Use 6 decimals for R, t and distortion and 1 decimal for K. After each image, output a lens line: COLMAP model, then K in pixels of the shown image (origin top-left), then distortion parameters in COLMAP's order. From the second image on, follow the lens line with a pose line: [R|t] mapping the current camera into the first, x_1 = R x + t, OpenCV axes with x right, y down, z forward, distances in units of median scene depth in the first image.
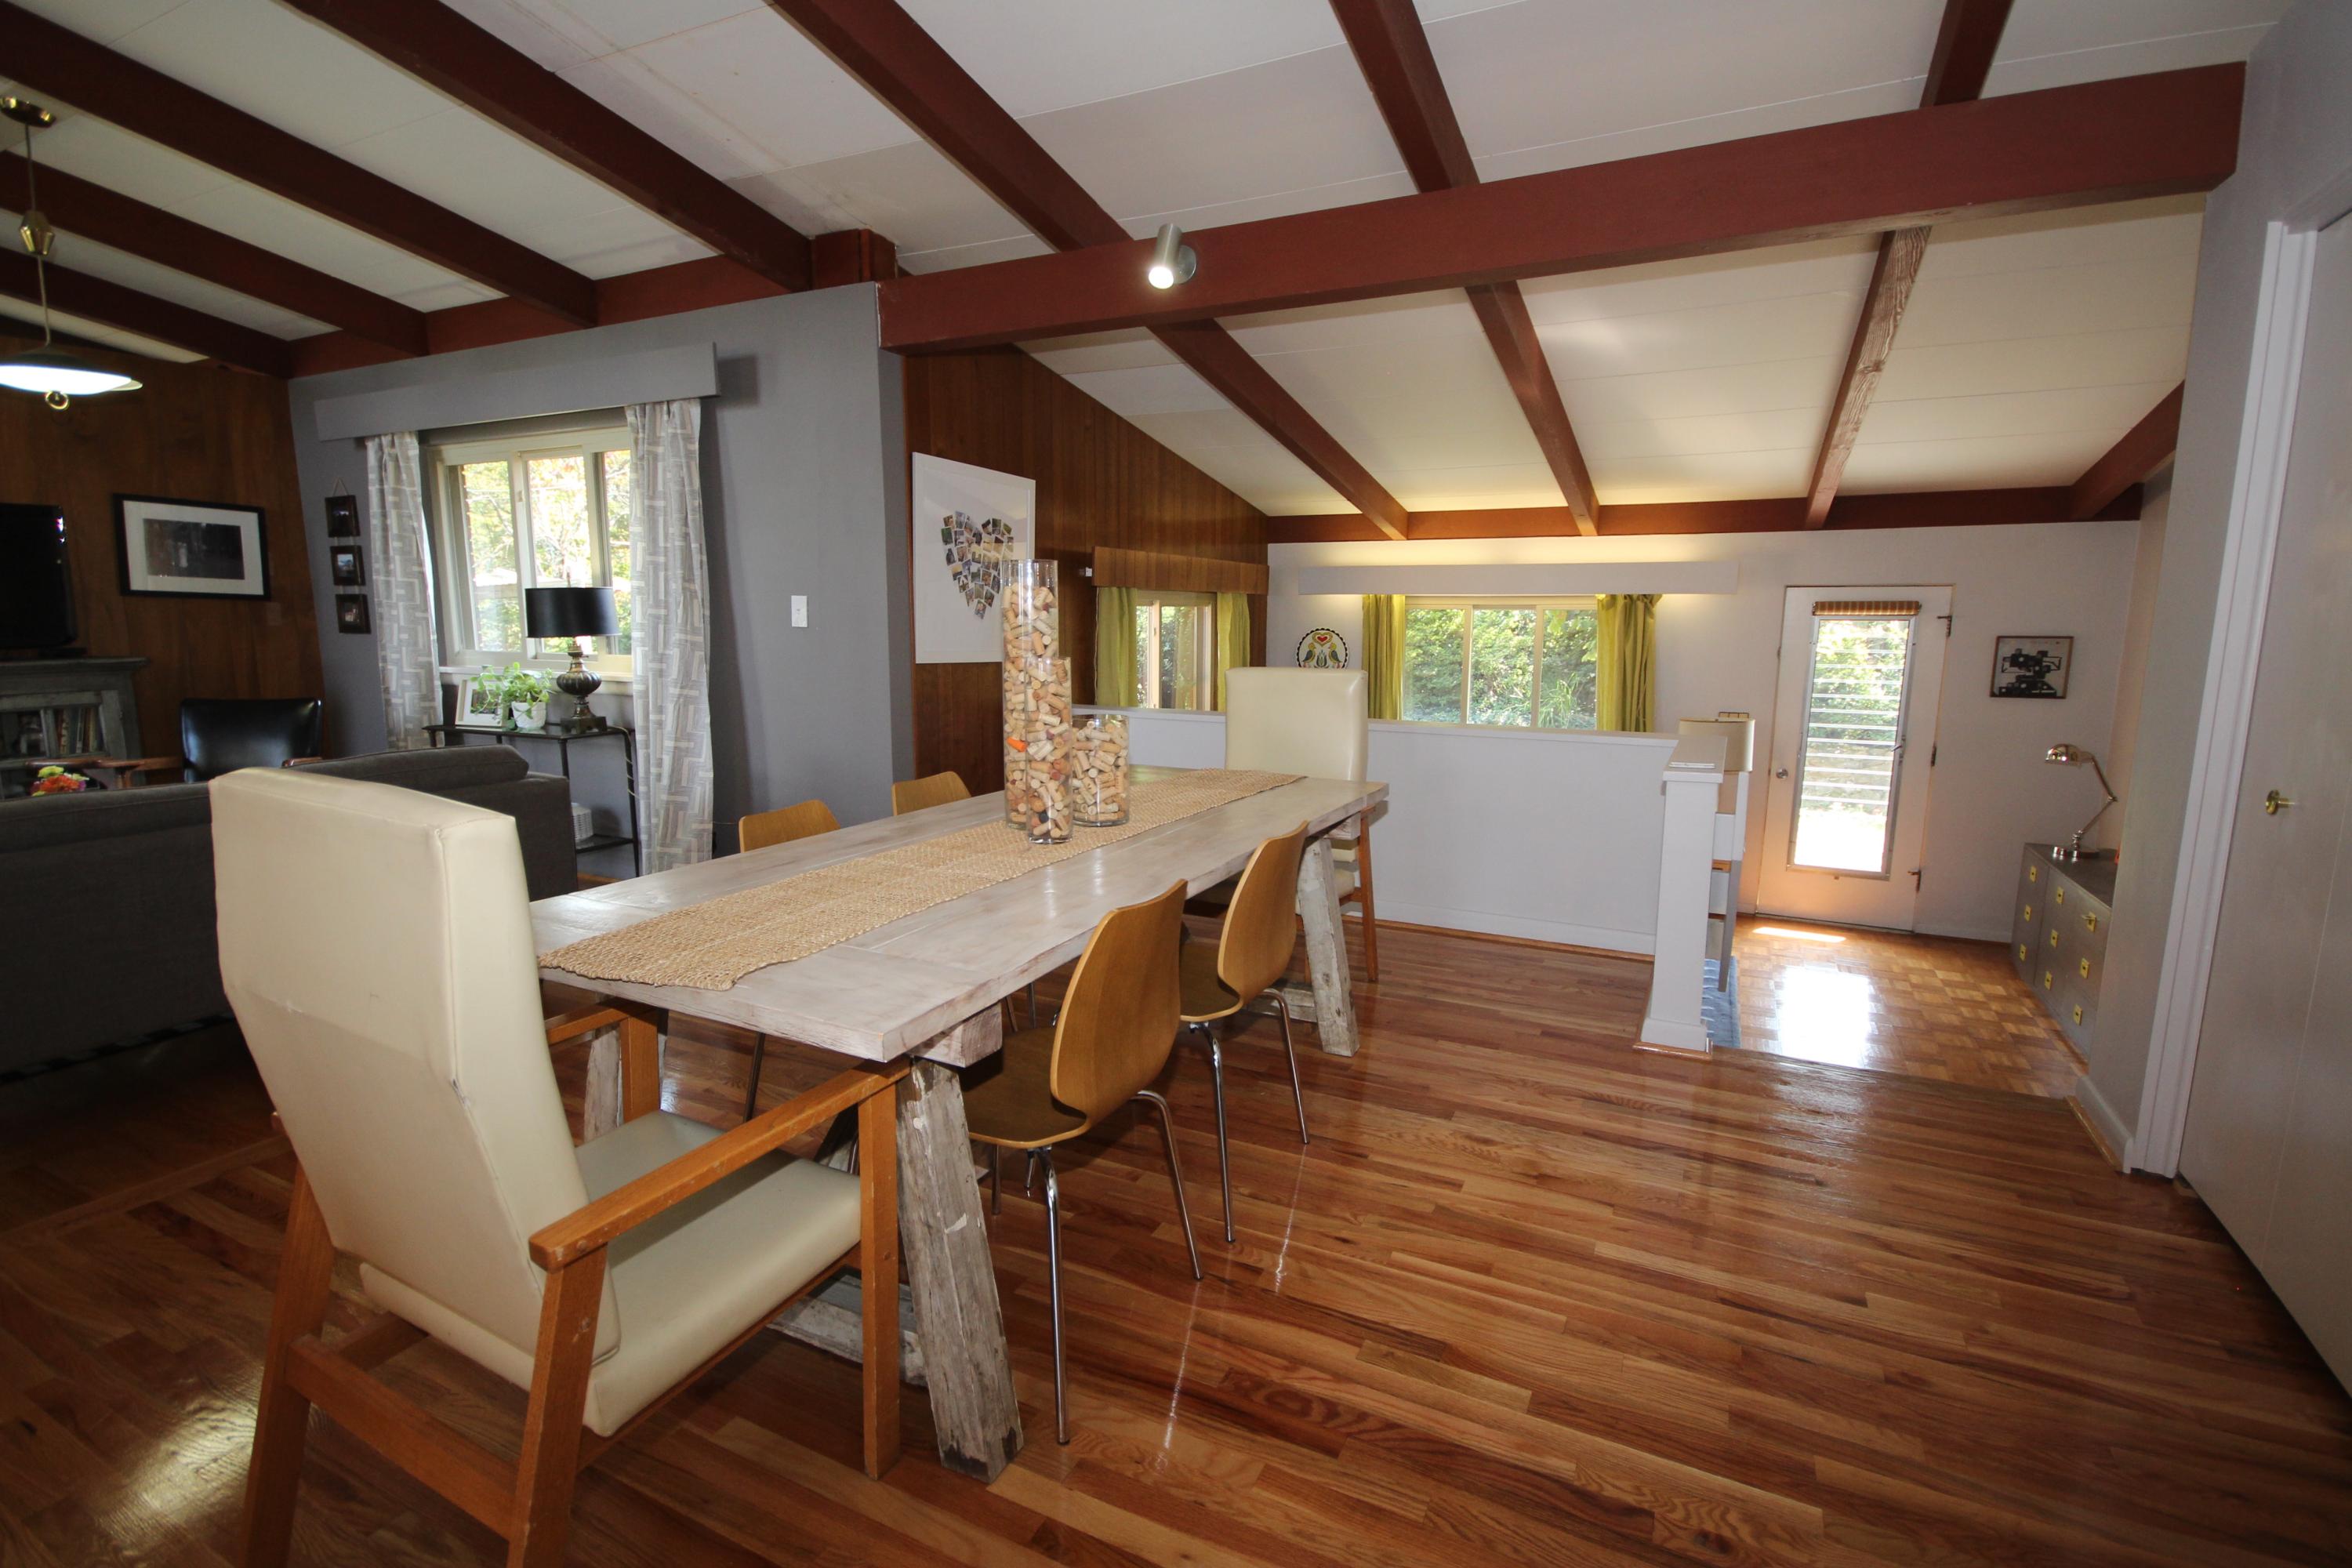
lens RADIAL K [[1090.9, 0, 1177.3], [0, 1090.9, 778.5], [0, 0, 1]] dist [0.009005, -0.003276]
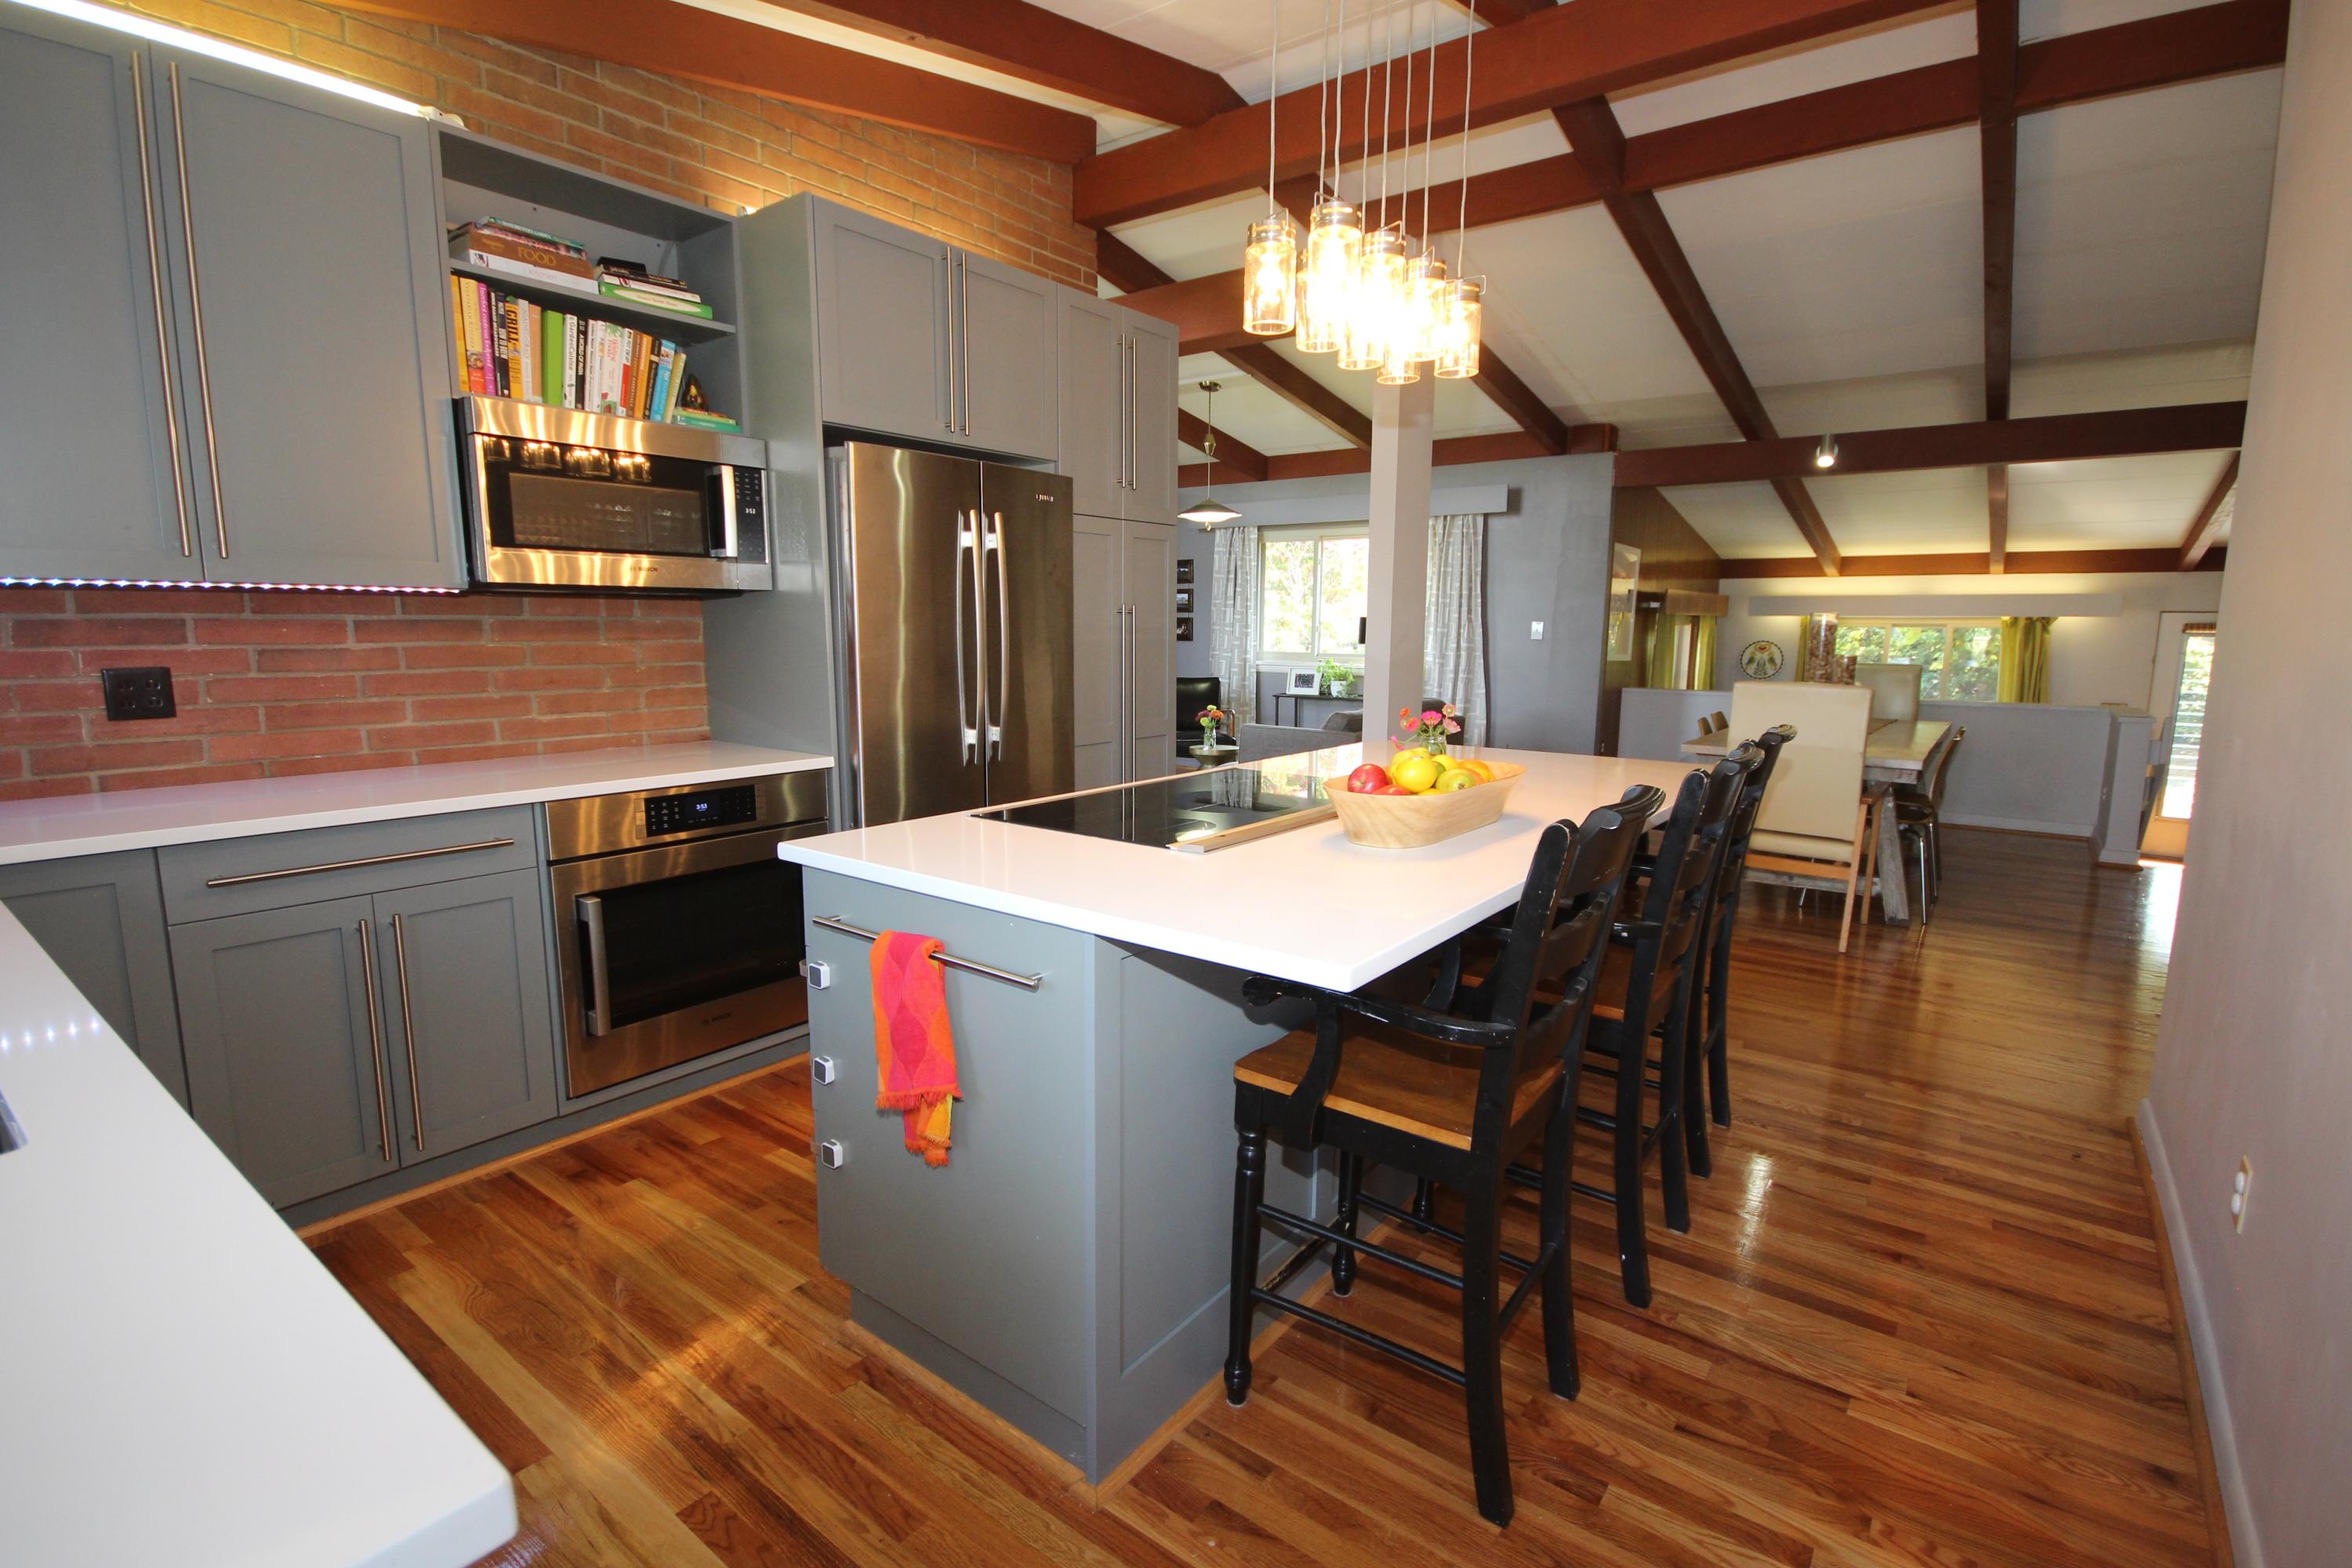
lens RADIAL K [[1090.9, 0, 1174.4], [0, 1090.9, 783.0], [0, 0, 1]] dist [0.009005, -0.003276]
pose [[0.981854, 0.030568, -0.187159, -0.376928], [-0.031728, 0.999491, -0.003206, 0.077866], [0.186966, 0.009086, 0.982324, -0.549308]]
